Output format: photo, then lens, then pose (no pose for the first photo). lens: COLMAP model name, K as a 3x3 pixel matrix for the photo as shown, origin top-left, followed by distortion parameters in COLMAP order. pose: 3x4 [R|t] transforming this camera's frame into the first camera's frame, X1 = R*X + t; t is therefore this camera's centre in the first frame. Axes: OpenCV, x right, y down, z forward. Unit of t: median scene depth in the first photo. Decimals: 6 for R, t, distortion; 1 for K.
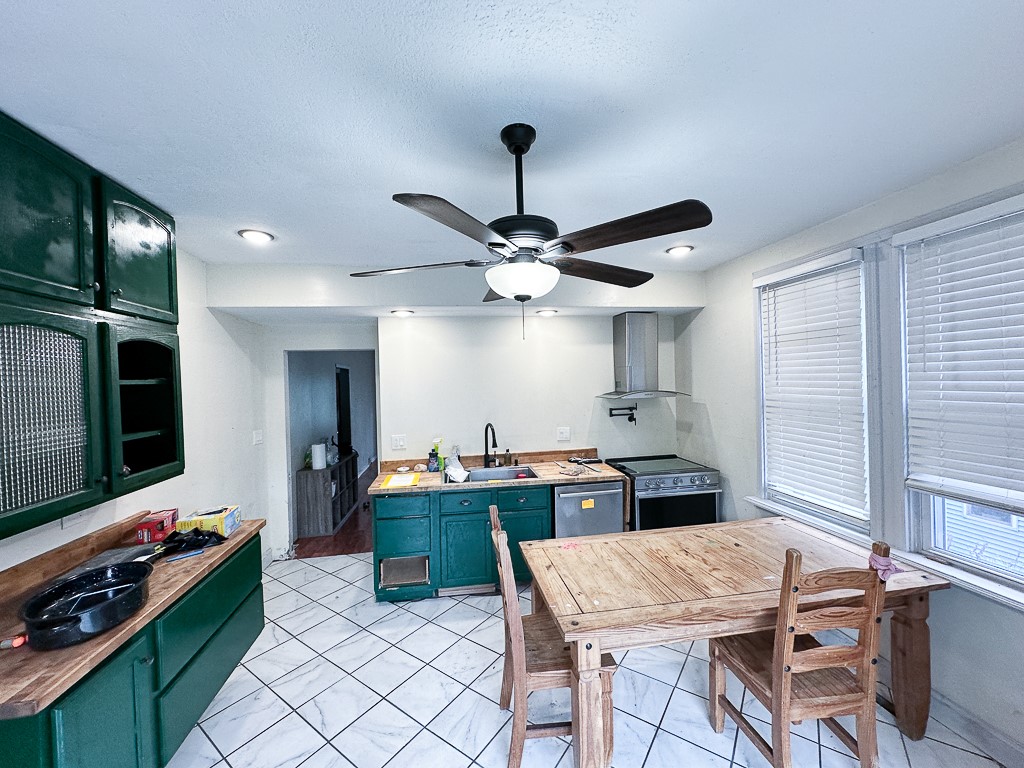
lens RADIAL K [[406.8, 0, 509.7], [0, 406.8, 385.1], [0, 0, 1]] dist [0.000902, 0.000087]
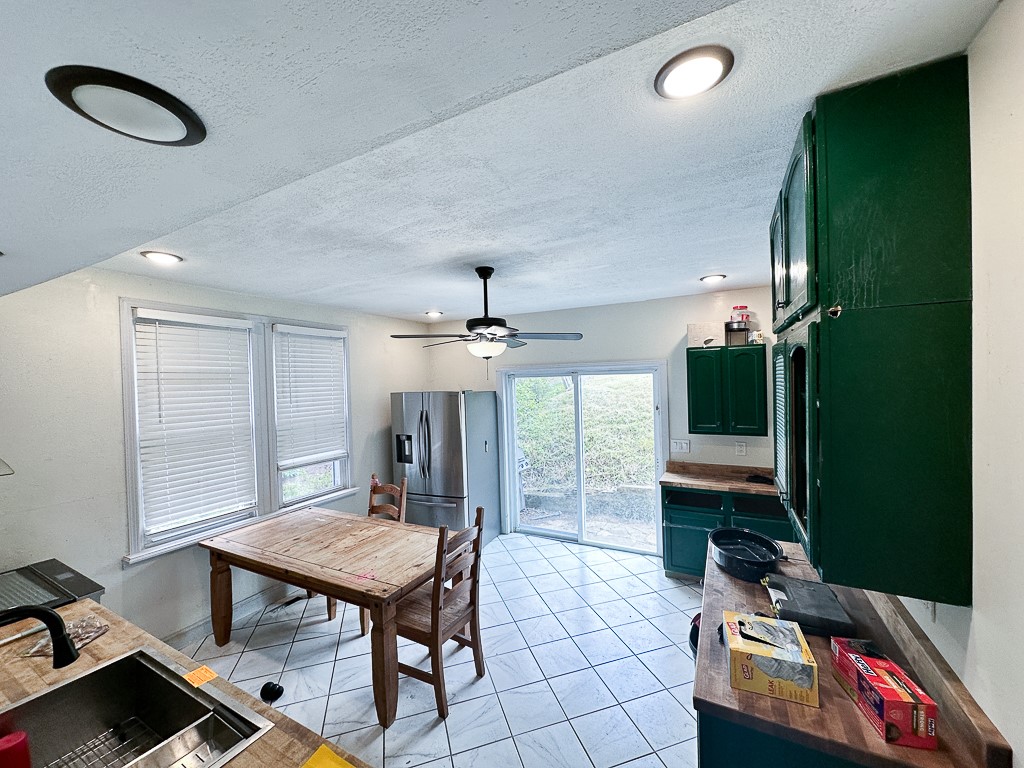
lens RADIAL K [[406.8, 0, 510.4], [0, 406.8, 385.5], [0, 0, 1]] dist [0.000902, 0.000087]
pose [[-0.792359, 0.043640, 0.608493, -0.686518], [0.060049, 0.998174, 0.006606, -0.050945], [-0.607093, 0.041774, -0.793532, 1.408880]]
